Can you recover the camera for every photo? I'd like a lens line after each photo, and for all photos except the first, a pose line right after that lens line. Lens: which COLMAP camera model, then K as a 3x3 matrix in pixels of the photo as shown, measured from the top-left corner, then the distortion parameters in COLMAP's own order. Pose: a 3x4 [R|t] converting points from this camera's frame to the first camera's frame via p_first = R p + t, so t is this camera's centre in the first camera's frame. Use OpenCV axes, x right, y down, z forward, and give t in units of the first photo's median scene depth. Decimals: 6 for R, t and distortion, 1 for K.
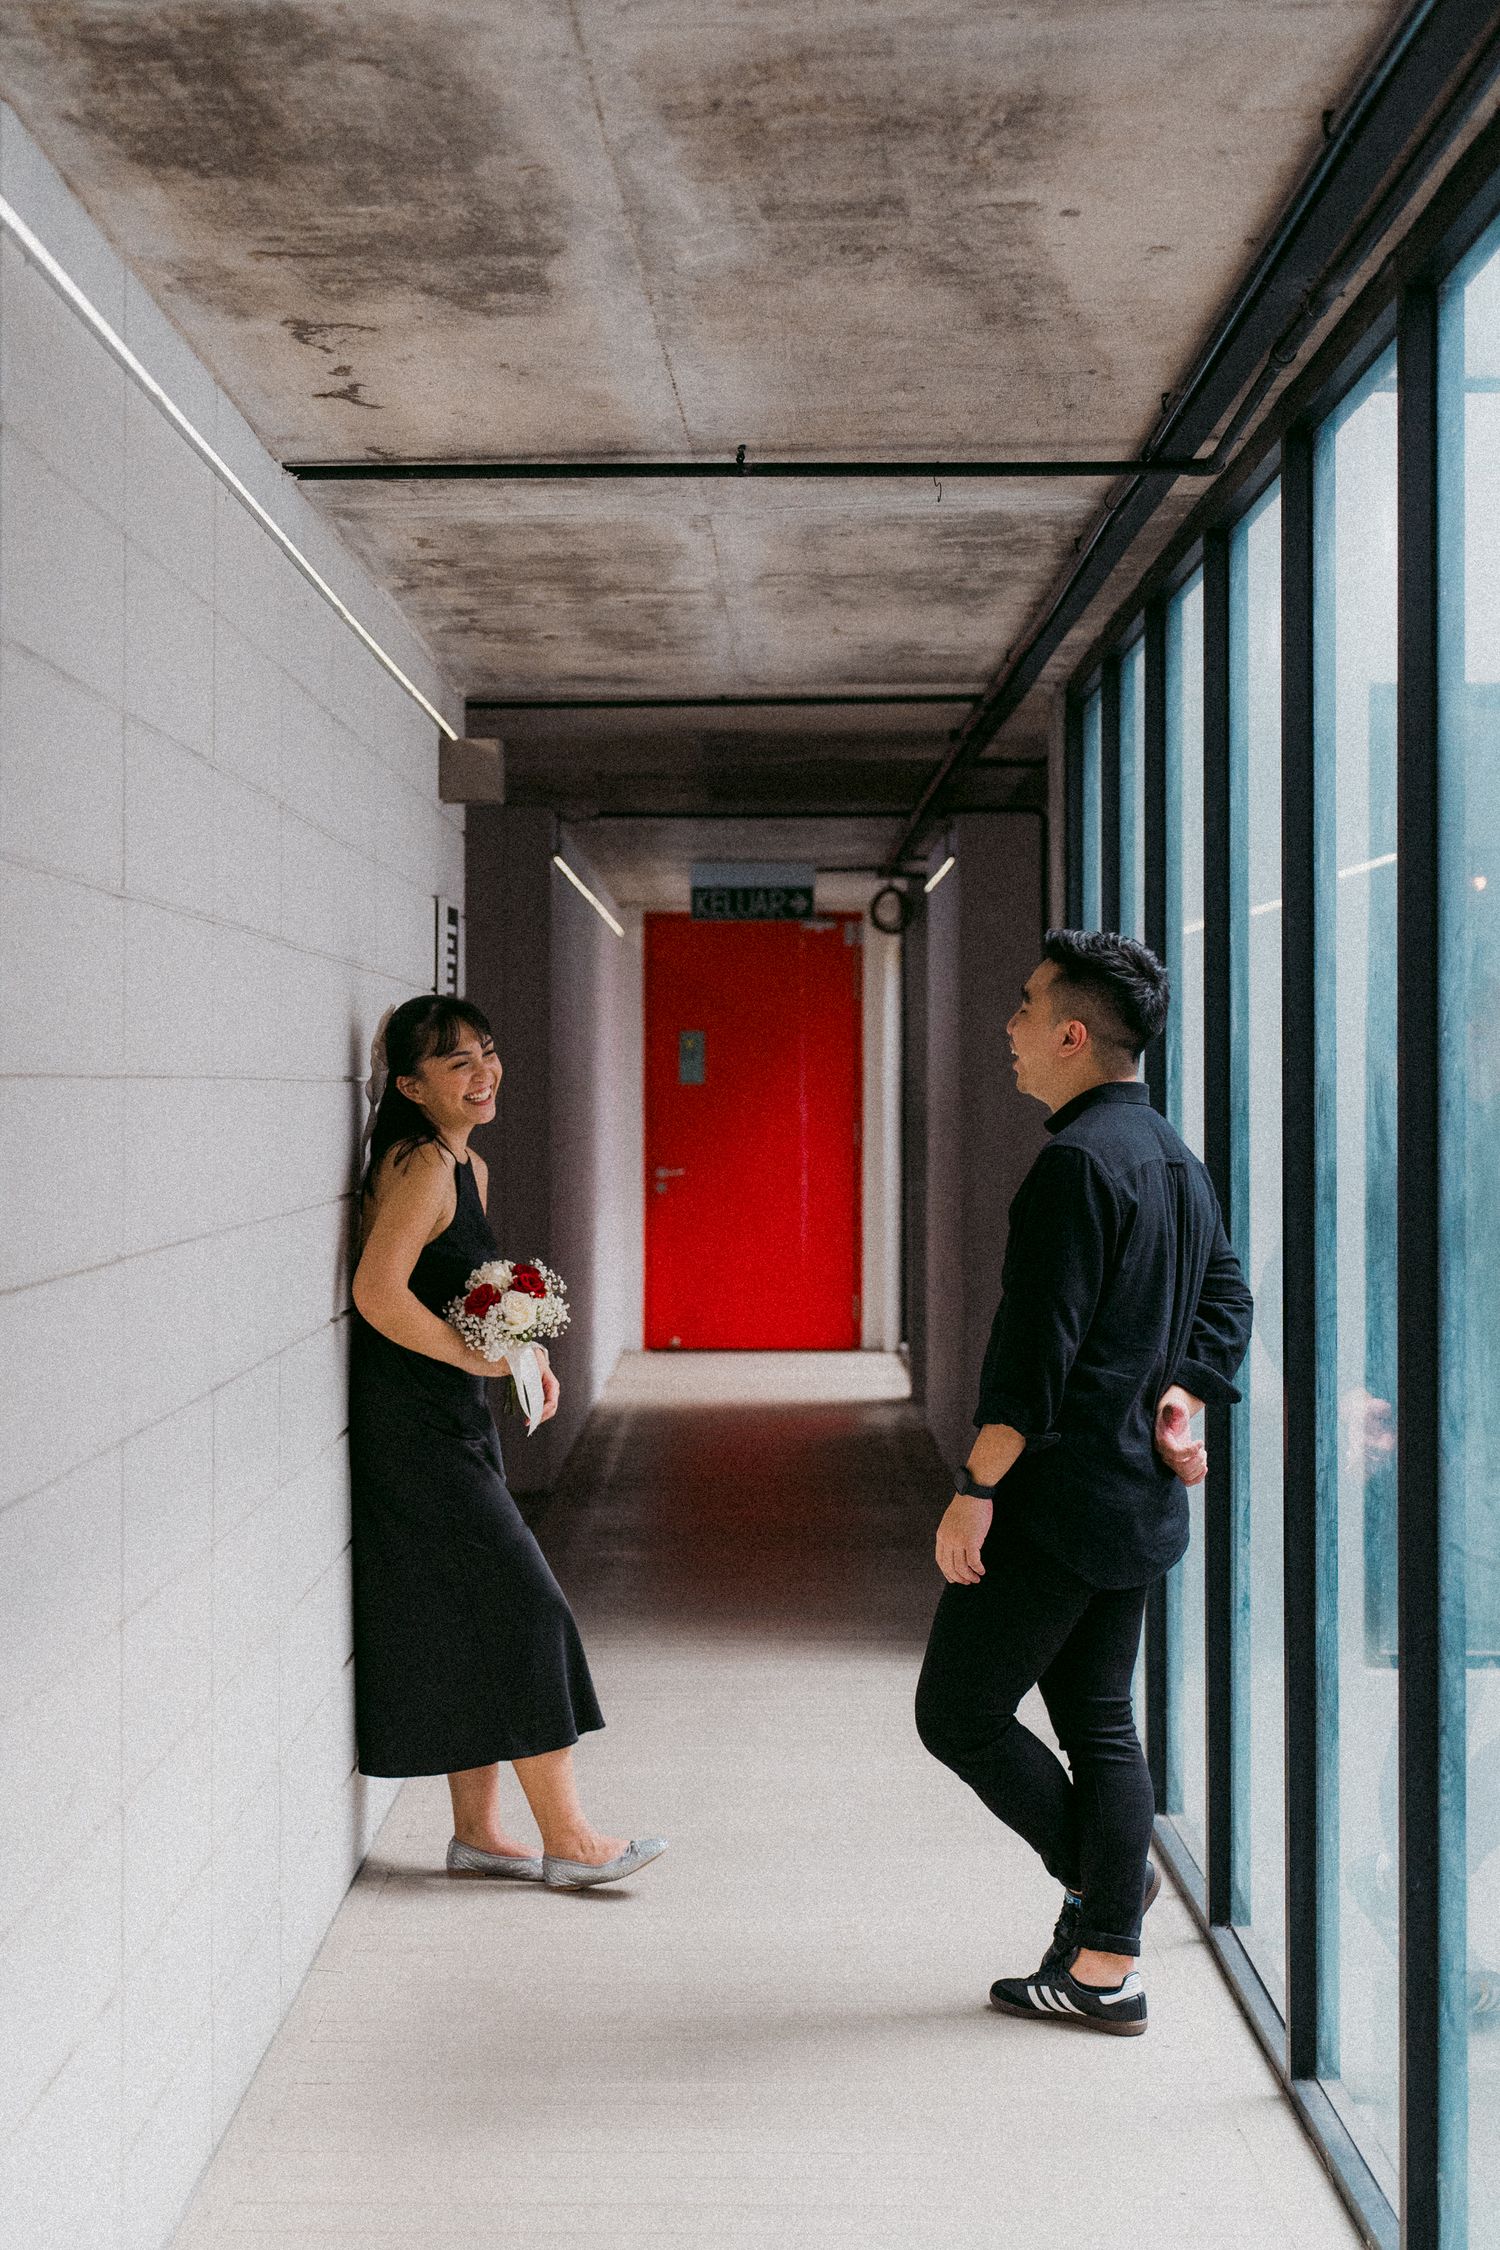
lens RADIAL K [[2980.0, 0, 747.5], [0, 2980.0, 1118.4], [0, 0, 1]] dist [-0.016515, 0.000000]
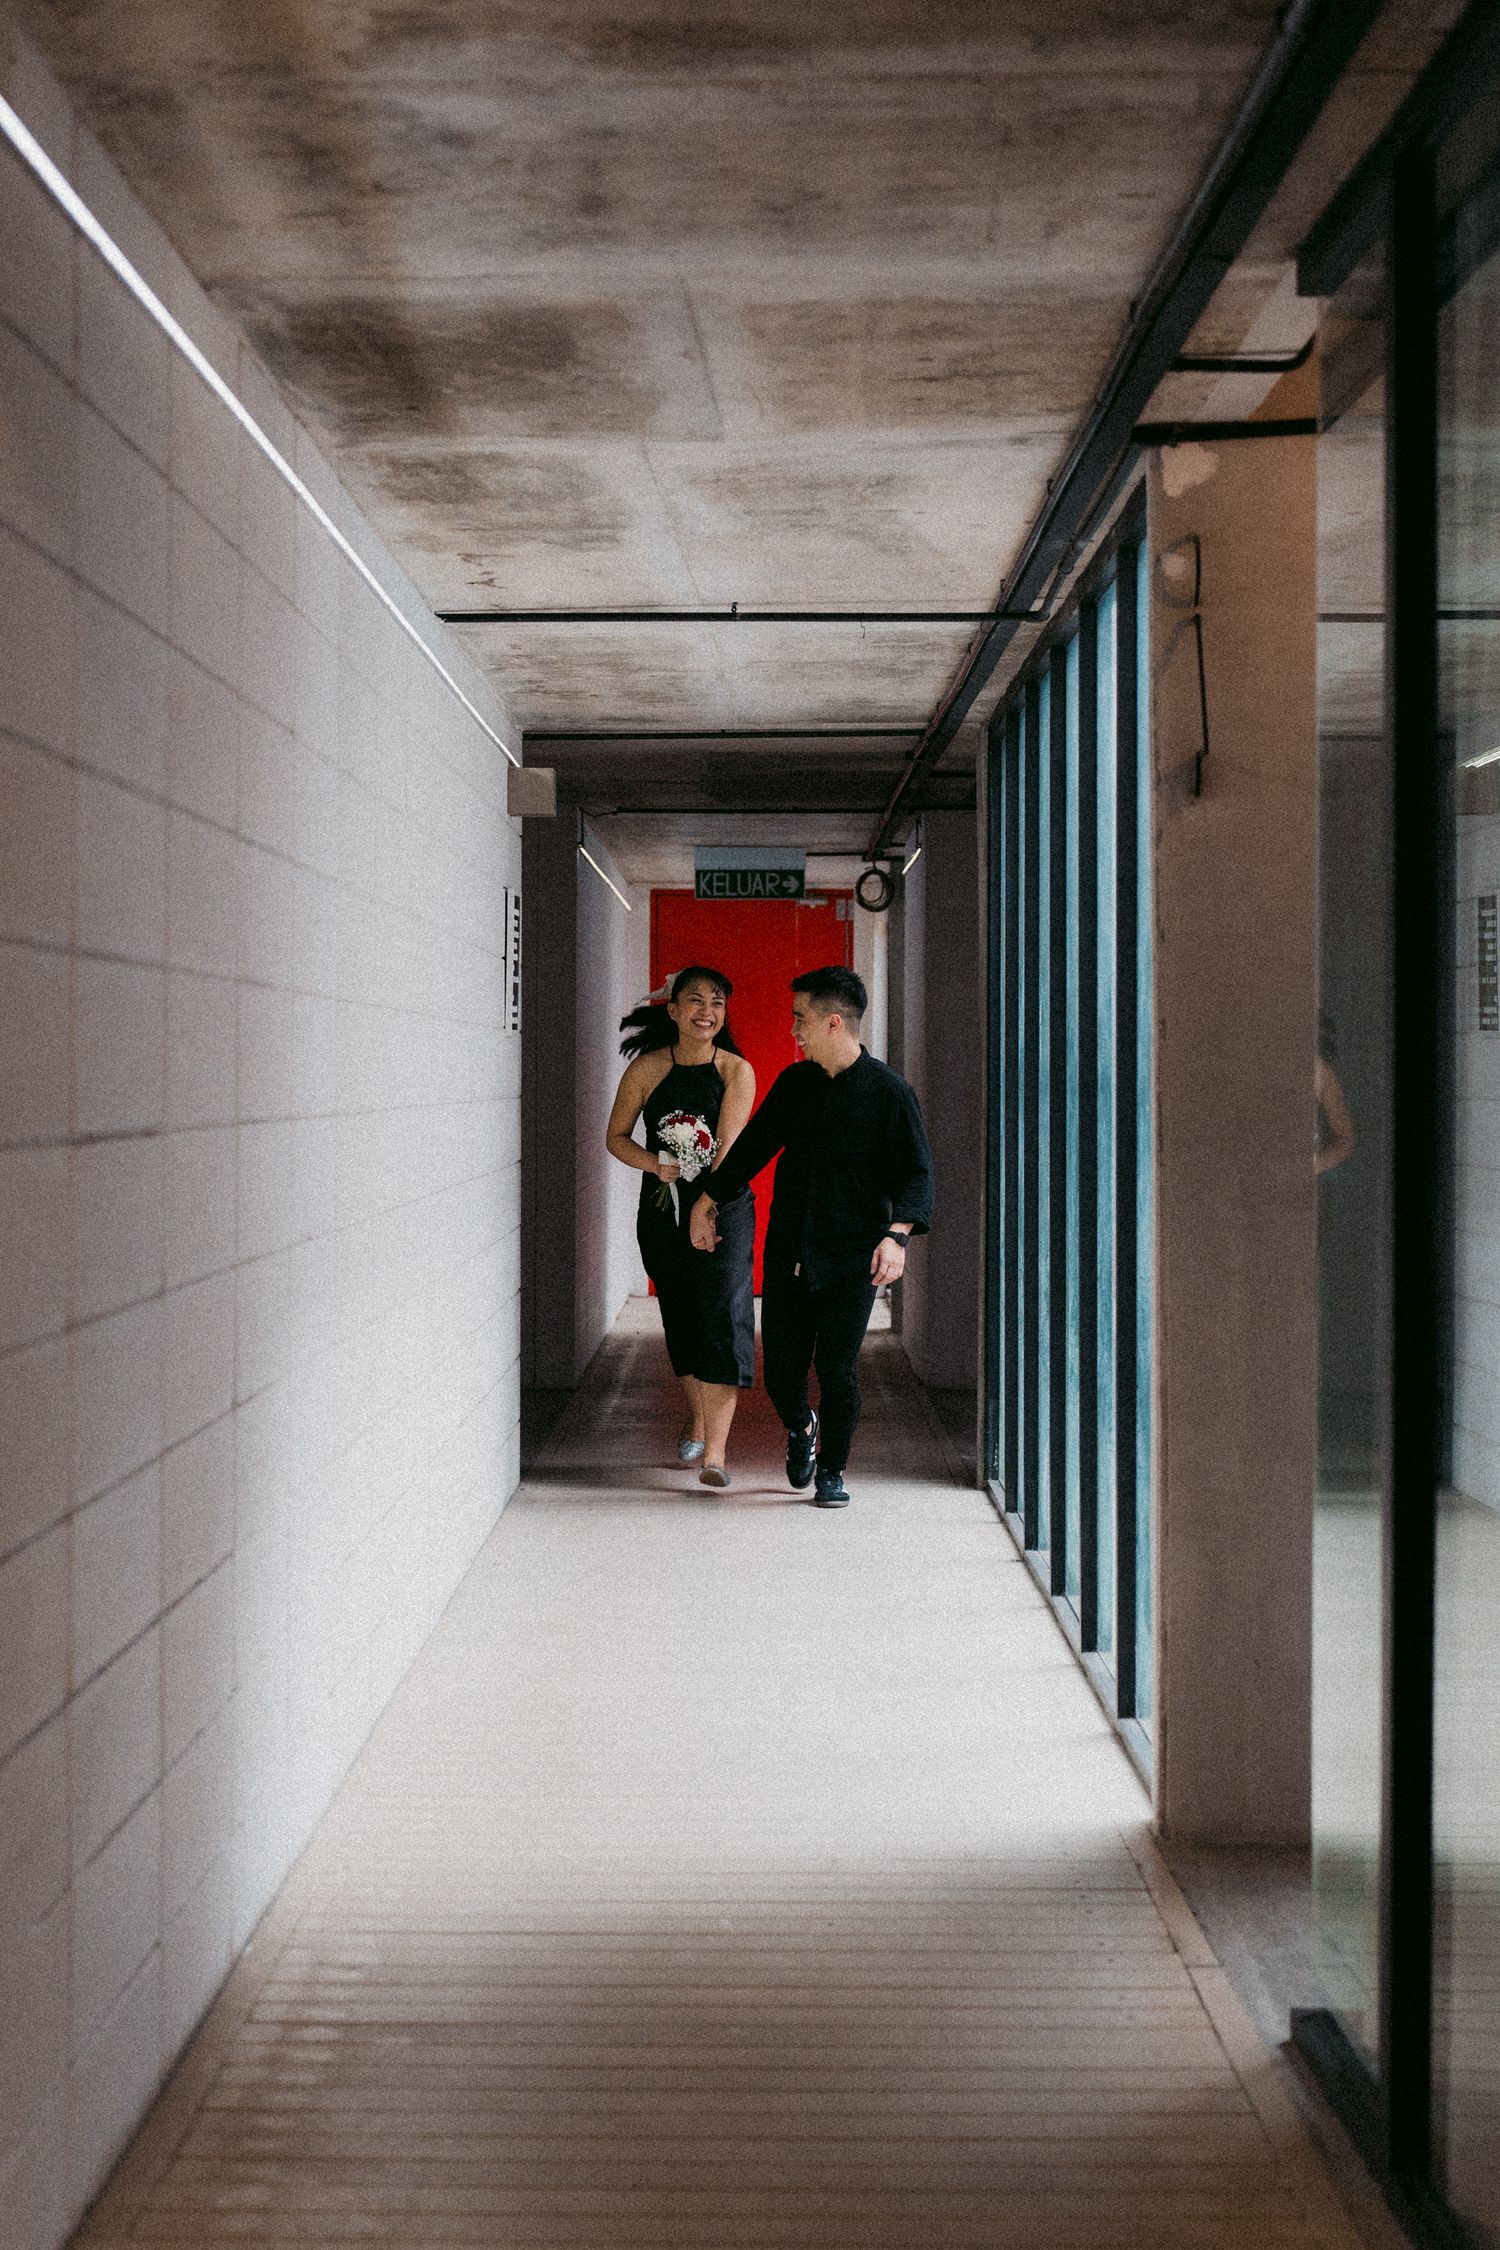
lens RADIAL K [[3188.7, 0, 747.2], [0, 3188.7, 1133.6], [0, 0, 1]] dist [0.251067, 0.000000]
pose [[0.999996, 0.002642, -0.000876, 0.004381], [-0.002633, 0.999944, 0.010216, 0.020158], [0.000903, -0.010213, 0.999947, -0.430968]]
